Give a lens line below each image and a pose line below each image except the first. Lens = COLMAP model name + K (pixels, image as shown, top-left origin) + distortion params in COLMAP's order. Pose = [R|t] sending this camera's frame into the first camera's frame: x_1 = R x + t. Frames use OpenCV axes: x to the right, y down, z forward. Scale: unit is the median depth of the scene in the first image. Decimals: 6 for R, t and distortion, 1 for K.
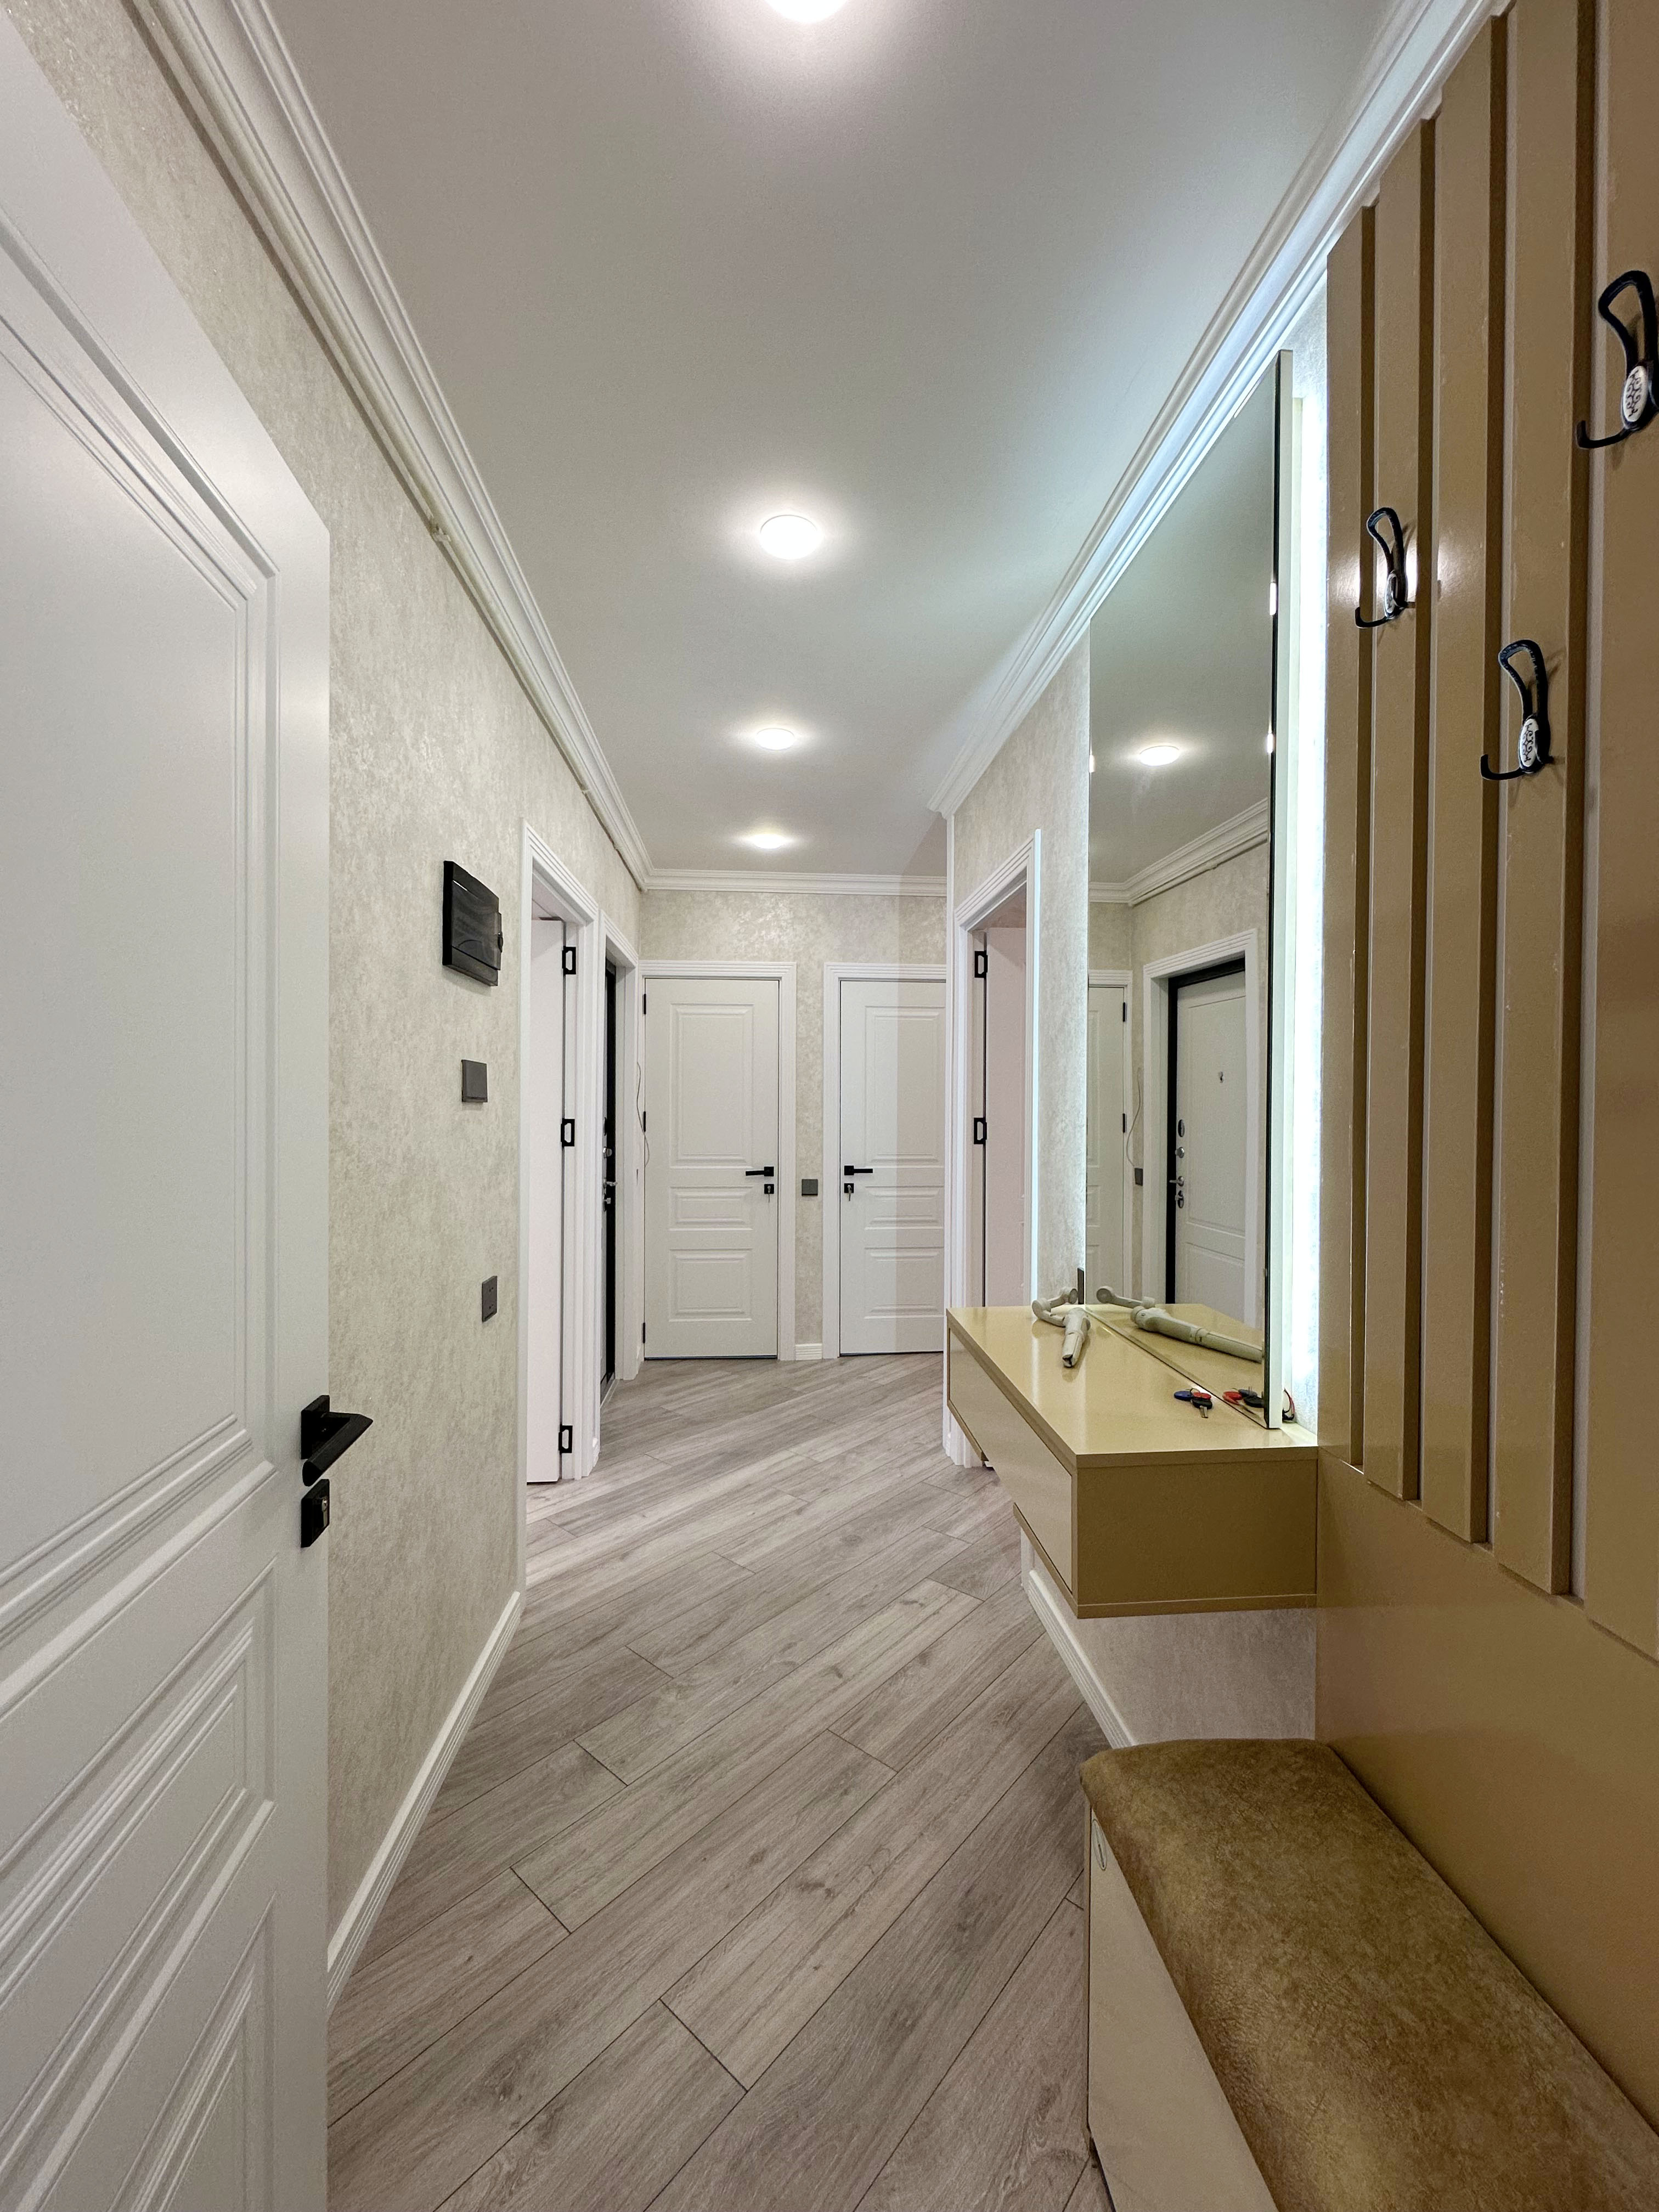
lens RADIAL K [[867.9, 0, 822.1], [0, 867.9, 1102.3], [0, 0, 1]] dist [-0.004090, 0.000943]
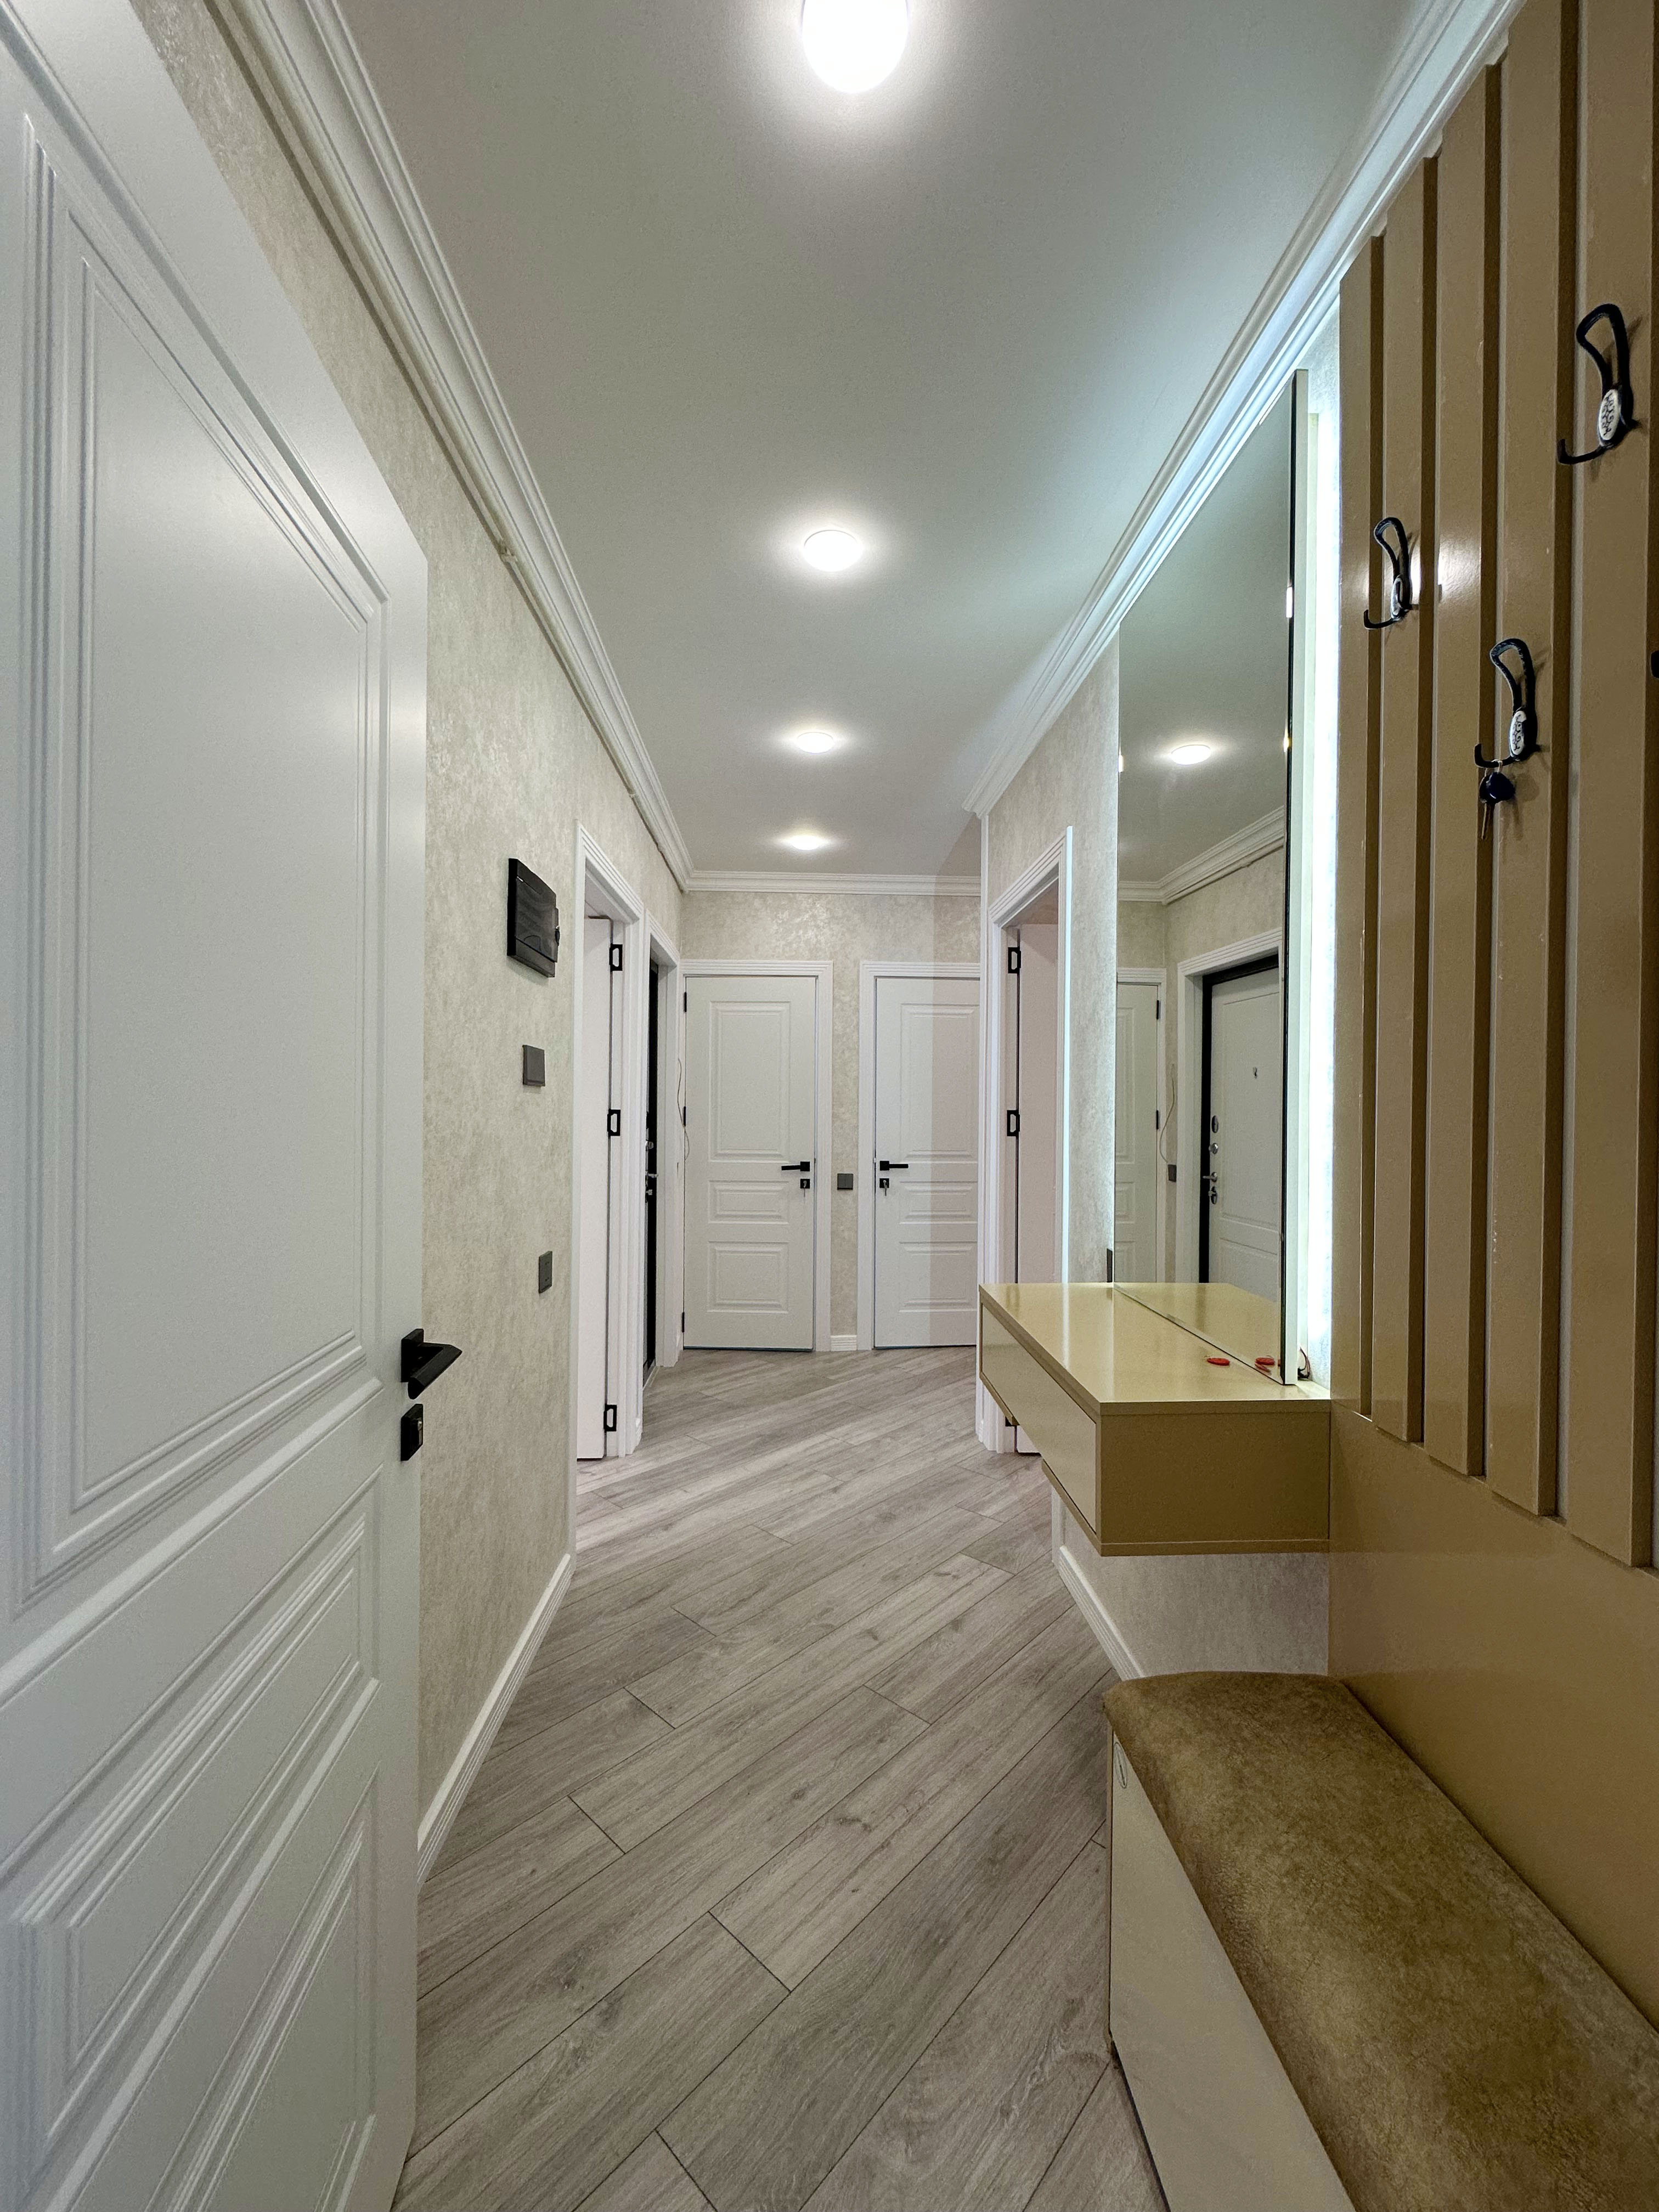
lens RADIAL K [[867.9, 0, 823.1], [0, 867.9, 1102.4], [0, 0, 1]] dist [-0.004090, 0.000943]
pose [[0.999295, 0.003341, -0.037391, -0.008365], [-0.003535, 0.999981, -0.005119, 0.034794], [0.037373, 0.005247, 0.999288, -0.070978]]
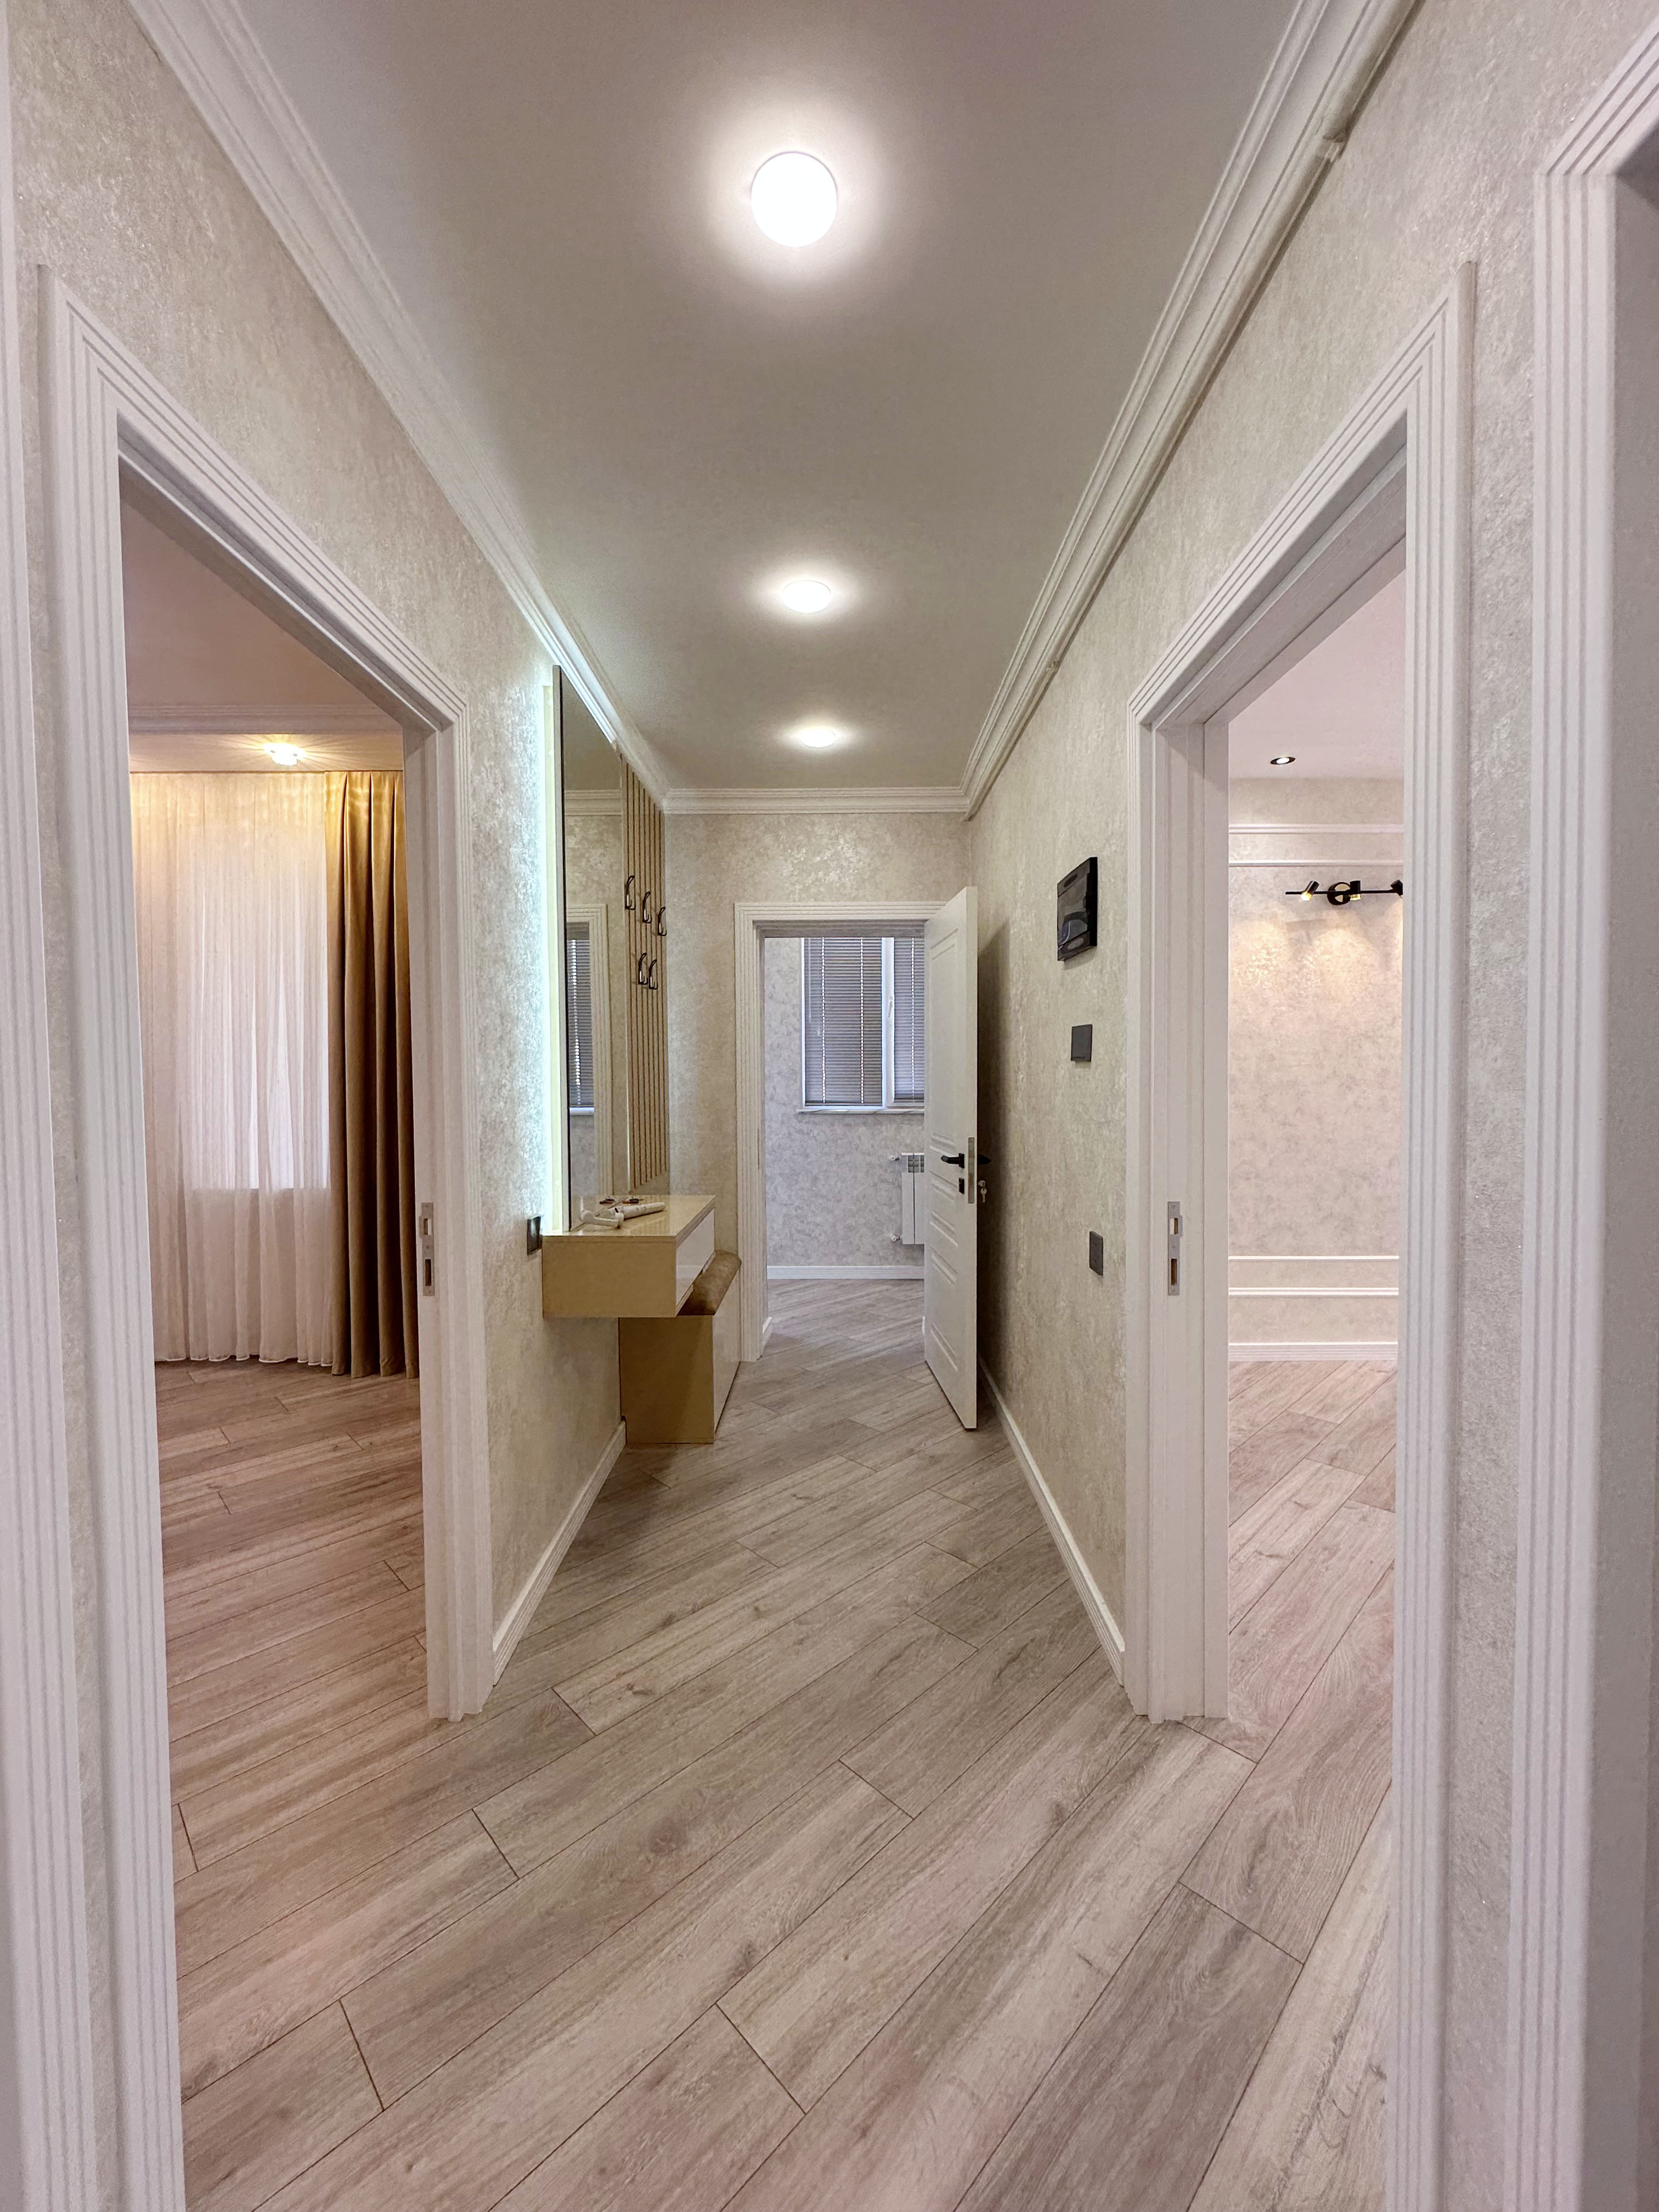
lens RADIAL K [[867.9, 0, 829.0], [0, 867.9, 1099.9], [0, 0, 1]] dist [-0.004090, 0.000943]
pose [[-0.997214, -0.003090, 0.074527, -0.215500], [-0.000946, 0.999585, 0.028788, 0.023997], [-0.074585, 0.028637, -0.996803, 3.034572]]
